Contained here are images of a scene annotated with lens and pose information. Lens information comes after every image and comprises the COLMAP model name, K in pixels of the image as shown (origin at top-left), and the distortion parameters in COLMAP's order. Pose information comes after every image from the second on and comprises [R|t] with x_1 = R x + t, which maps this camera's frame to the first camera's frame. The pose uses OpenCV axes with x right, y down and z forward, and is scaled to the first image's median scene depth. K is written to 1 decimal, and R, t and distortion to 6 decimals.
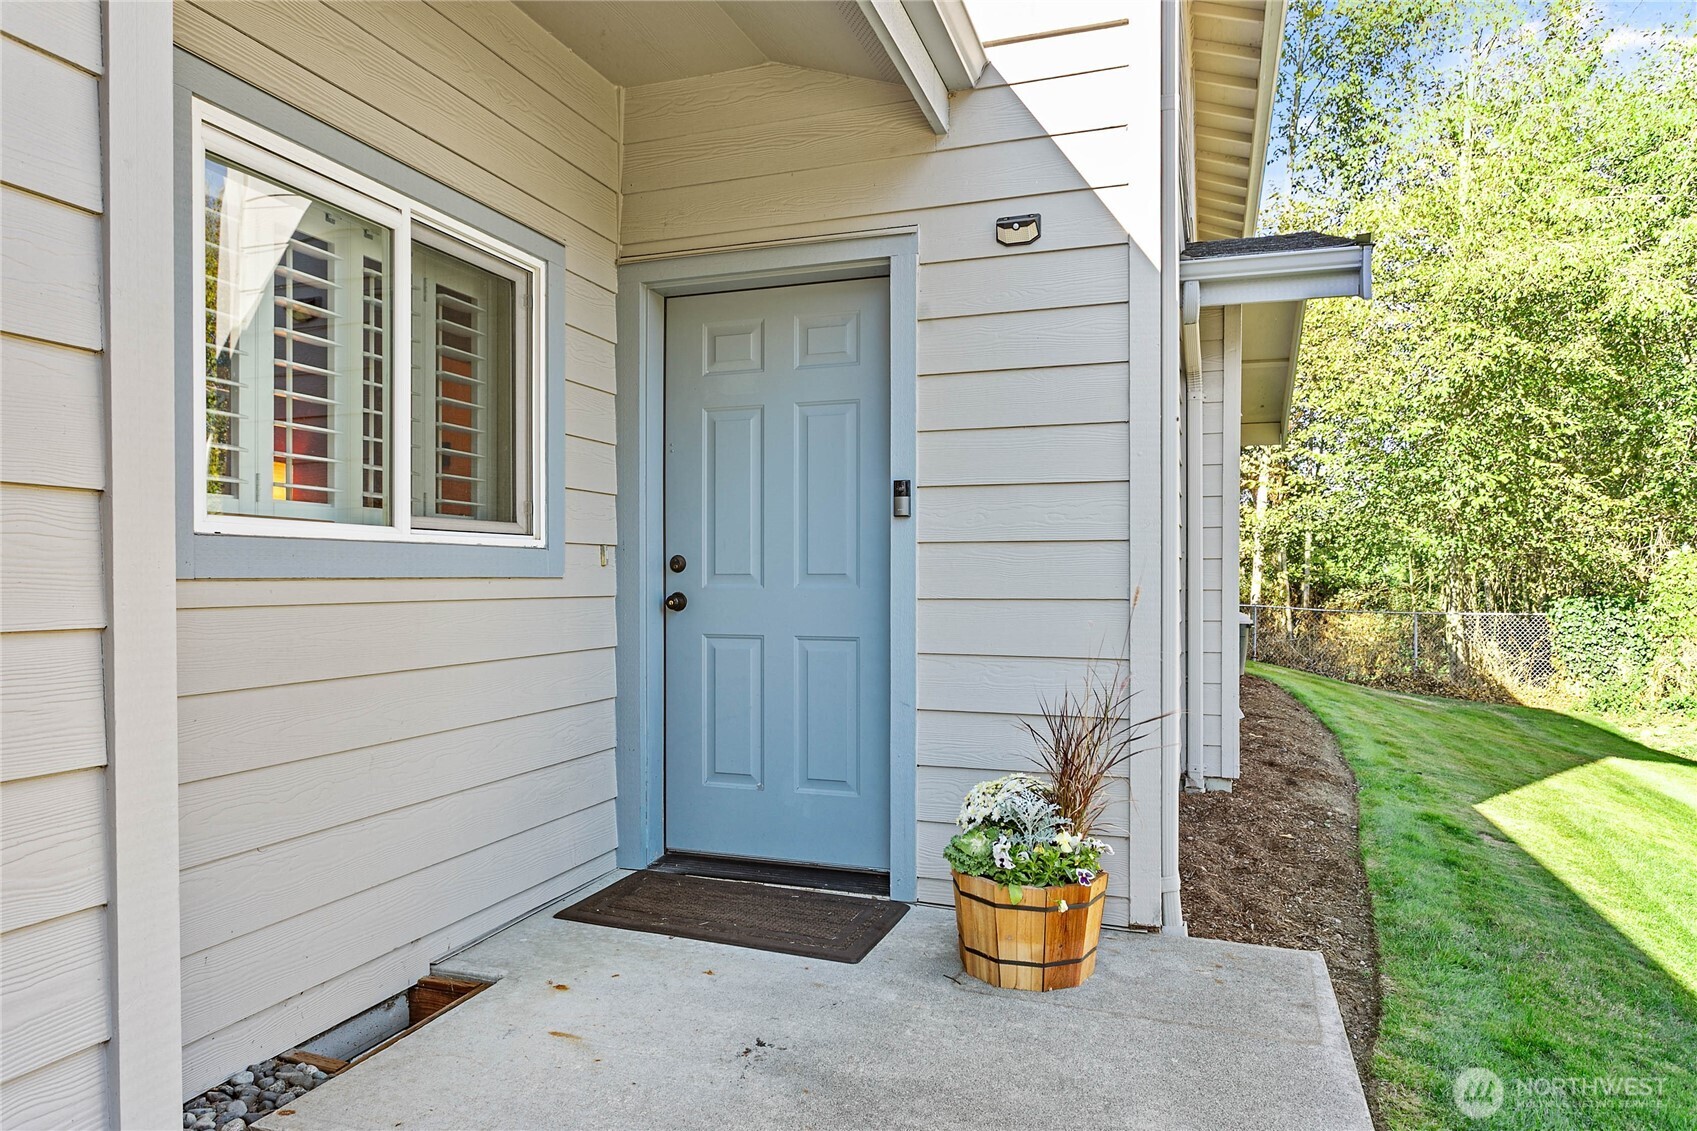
lens RADIAL K [[1032.8, 0, 848.5], [0, 1032.8, 565.5], [0, 0, 1]] dist [0.011549, 0.001274]
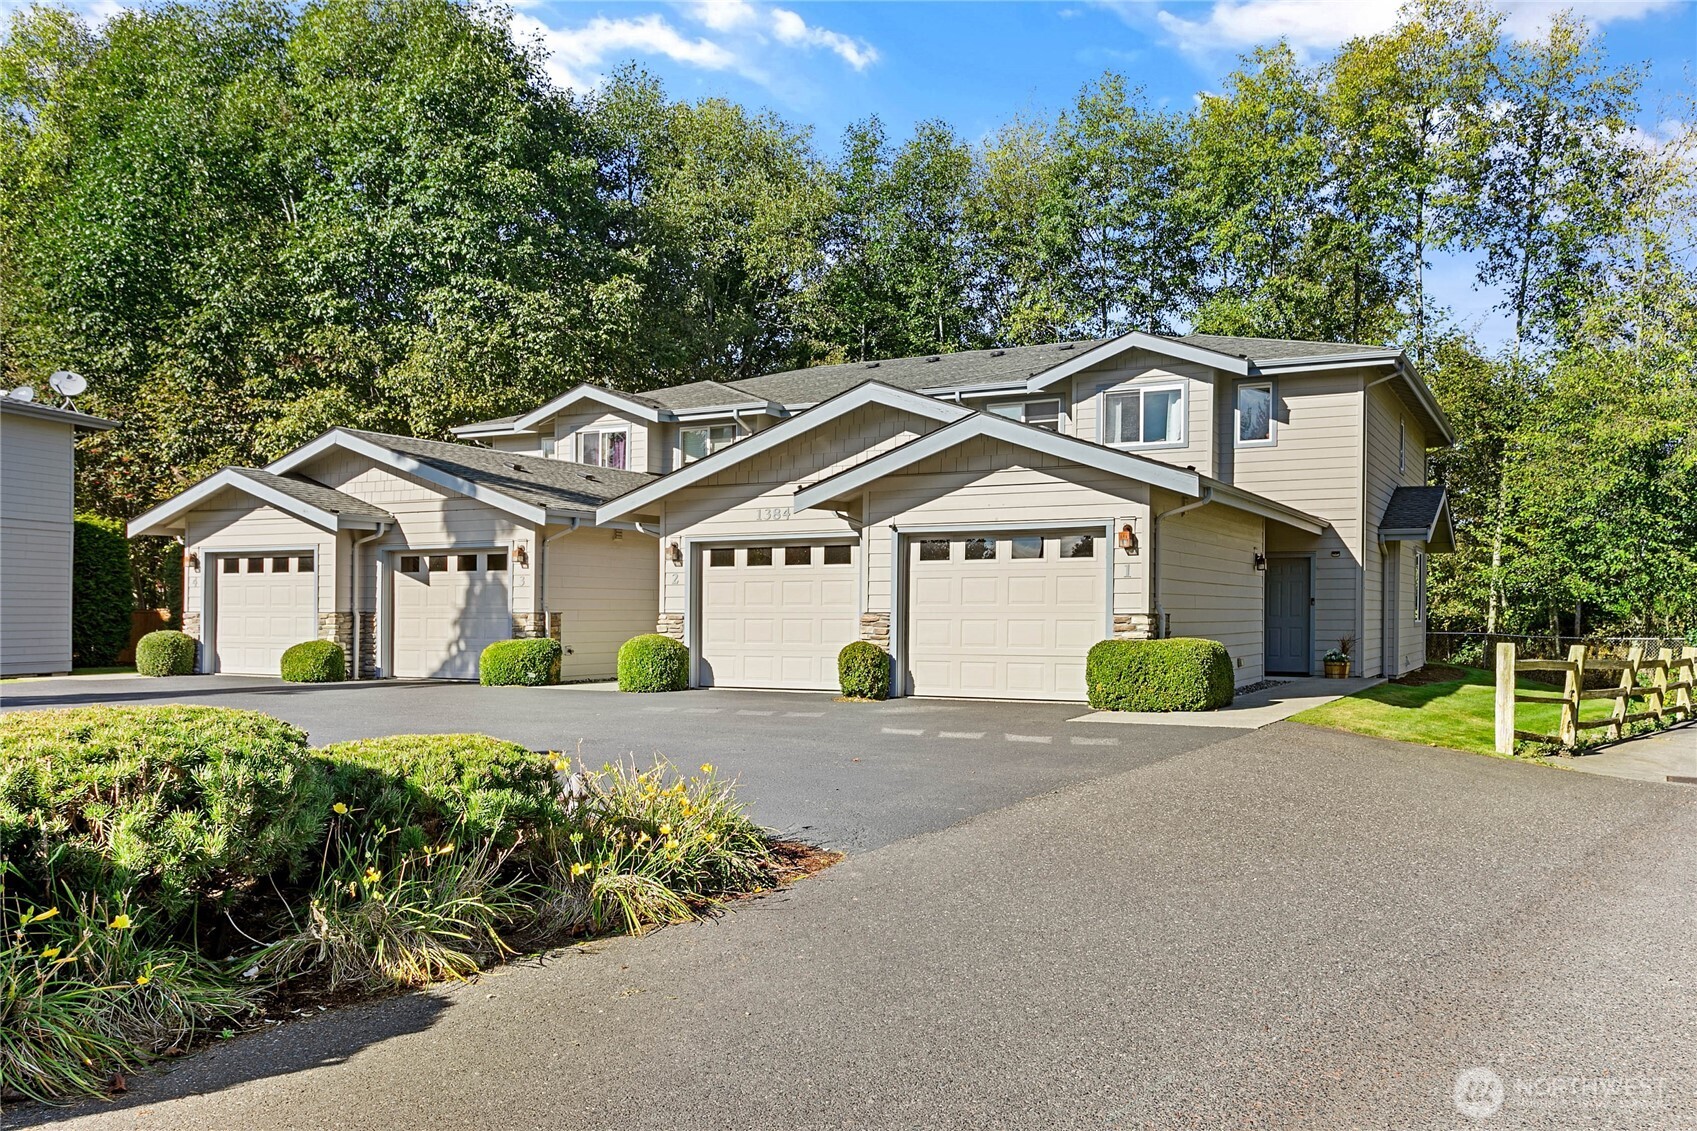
lens RADIAL K [[1395.3, 0, 846.0], [0, 1395.3, 593.2], [0, 0, 1]] dist [0.032283, -0.003836]
pose [[0.989960, 0.003237, -0.141312, -1.364794], [-0.003207, 0.999995, 0.000438, -0.105956], [0.141312, 0.000019, 0.989965, -6.784225]]
